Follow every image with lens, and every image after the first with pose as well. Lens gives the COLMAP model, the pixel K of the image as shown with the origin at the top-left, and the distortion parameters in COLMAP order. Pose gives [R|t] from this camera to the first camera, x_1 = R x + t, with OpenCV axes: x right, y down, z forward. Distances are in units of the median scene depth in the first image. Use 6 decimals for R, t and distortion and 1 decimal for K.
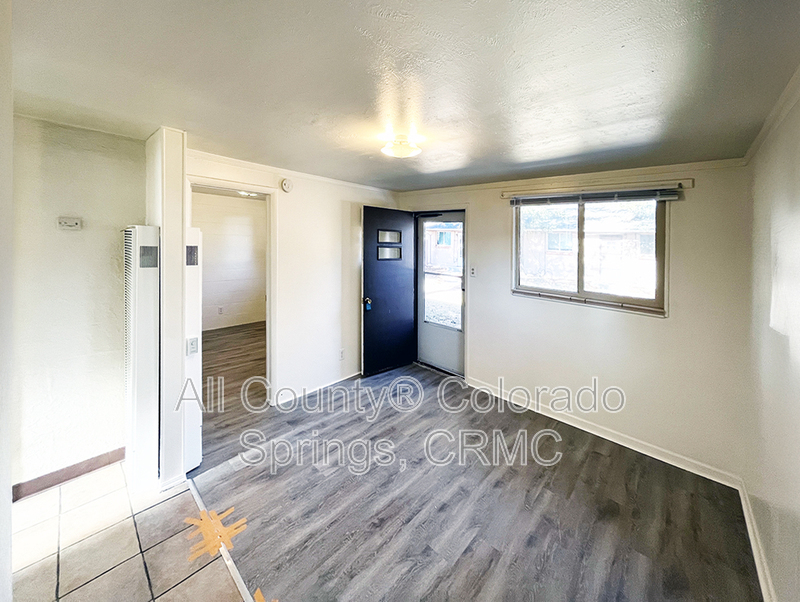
lens RADIAL K [[316.1, 0, 400.0], [0, 316.1, 301.0], [0, 0, 1]] dist [0.000009, -0.000022]
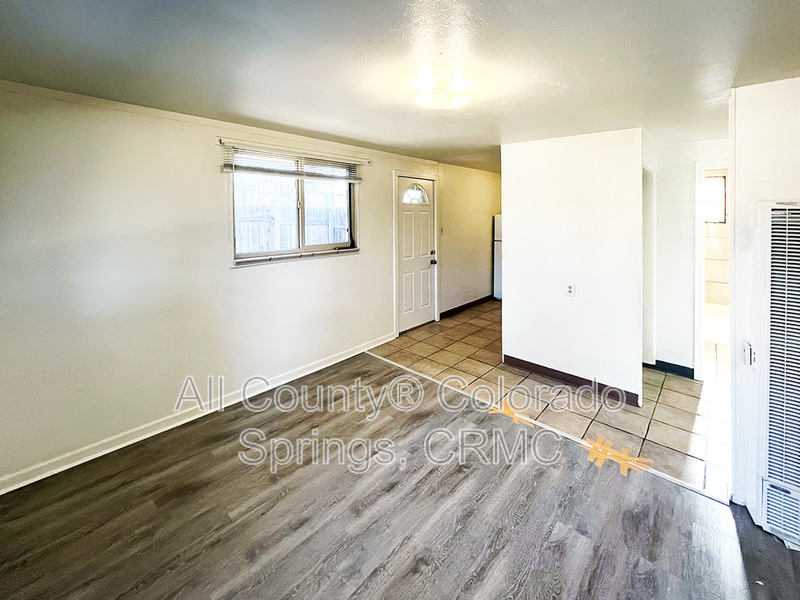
lens RADIAL K [[327.8, 0, 400.0], [0, 327.8, 300.0], [0, 0, 1]] dist [-0.000452, -0.000119]
pose [[-0.998359, -0.057225, 0.002201, 0.140483], [-0.050119, 0.891700, 0.449843, -0.181909], [-0.027705, 0.448995, -0.893105, 1.572568]]
